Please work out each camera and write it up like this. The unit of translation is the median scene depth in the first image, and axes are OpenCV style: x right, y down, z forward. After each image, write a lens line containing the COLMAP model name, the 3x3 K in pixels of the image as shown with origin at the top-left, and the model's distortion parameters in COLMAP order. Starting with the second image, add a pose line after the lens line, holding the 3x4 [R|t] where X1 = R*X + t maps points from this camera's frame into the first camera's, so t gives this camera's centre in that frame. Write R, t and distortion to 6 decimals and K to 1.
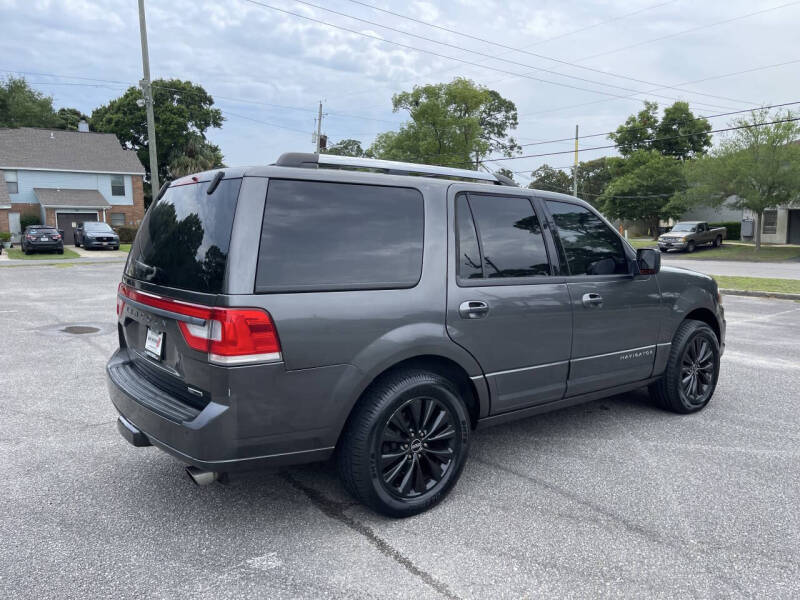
lens RADIAL K [[611.1, 0, 409.2], [0, 611.1, 303.2], [0, 0, 1]] dist [0.072803, -0.092189]
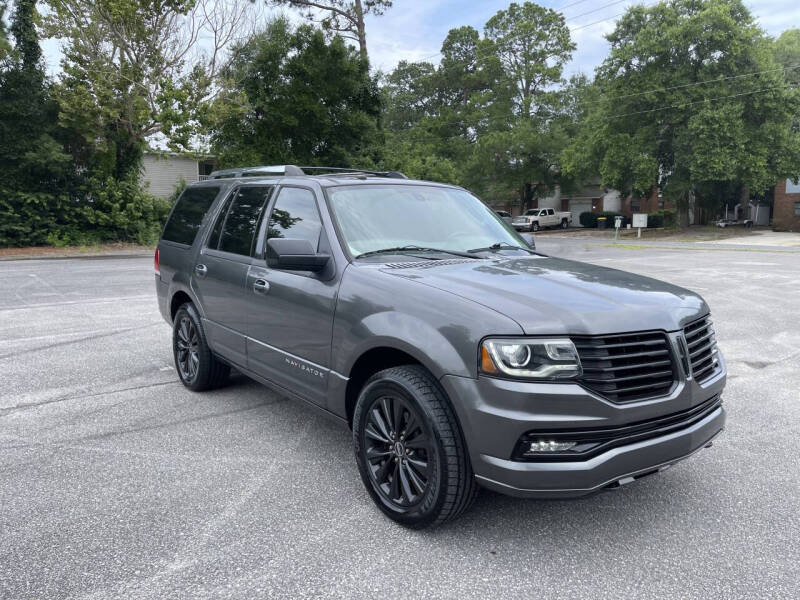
lens RADIAL K [[610.6, 0, 404.7], [0, 610.6, 291.8], [0, 0, 1]] dist [0.065576, -0.076635]
pose [[-0.001685, 0.125617, -0.992077, 0.128445], [-0.124151, 0.984377, 0.124853, -0.014827], [0.992262, 0.123378, 0.013937, 0.121907]]
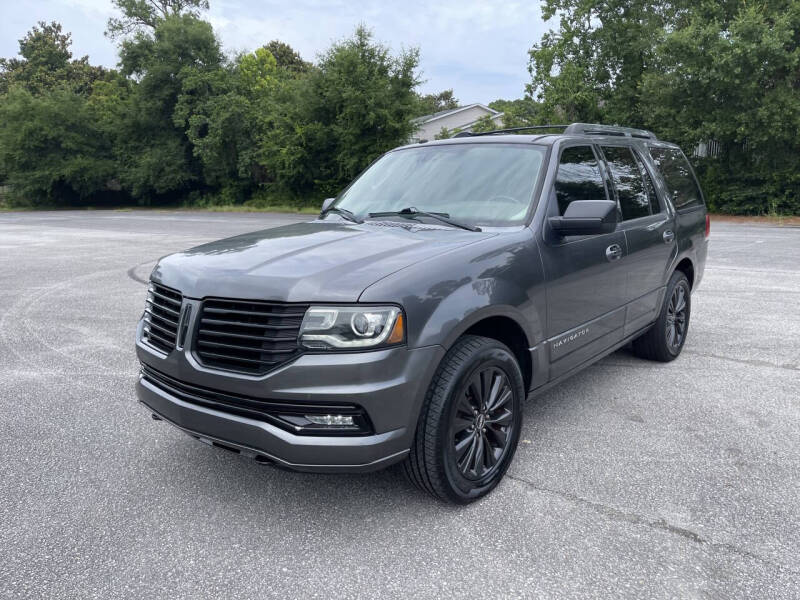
lens RADIAL K [[612.2, 0, 411.9], [0, 612.2, 300.2], [0, 0, 1]] dist [0.076168, -0.098745]
pose [[-0.974148, 0.051944, -0.219858, 0.052313], [-0.015532, 0.955504, 0.294567, -0.025020], [0.225376, 0.290367, -0.929996, 0.219223]]
